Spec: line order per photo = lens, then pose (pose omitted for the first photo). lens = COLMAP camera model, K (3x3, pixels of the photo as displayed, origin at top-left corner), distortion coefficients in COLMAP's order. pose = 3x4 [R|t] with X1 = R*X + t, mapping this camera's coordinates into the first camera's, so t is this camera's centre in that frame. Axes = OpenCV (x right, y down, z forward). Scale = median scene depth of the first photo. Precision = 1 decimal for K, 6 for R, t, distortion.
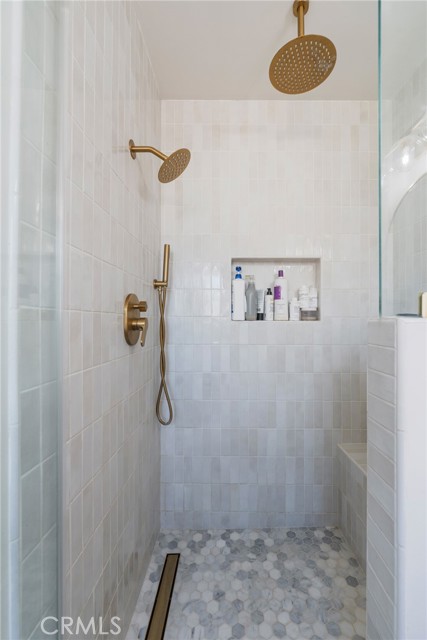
lens RADIAL K [[259.5, 0, 228.4], [0, 259.5, 319.6], [0, 0, 1]] dist [-0.000847, -0.000282]
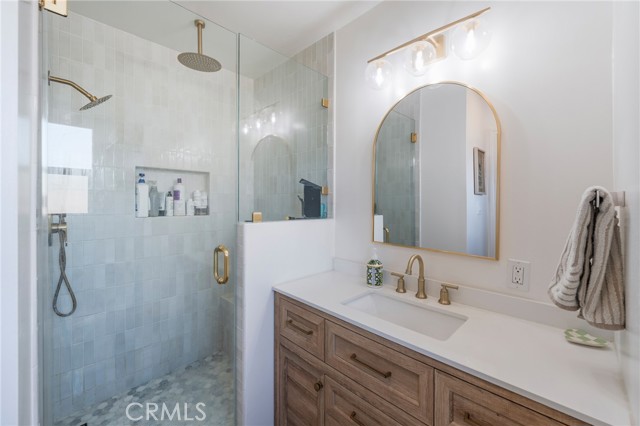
lens RADIAL K [[257.2, 0, 316.1], [0, 257.2, 204.6], [0, 0, 1]] dist [-0.000922, -0.000306]
pose [[0.726196, -0.004352, 0.687474, -0.204798], [-0.006345, 0.999895, 0.013033, -0.078277], [-0.687458, -0.013827, 0.726092, -0.465839]]
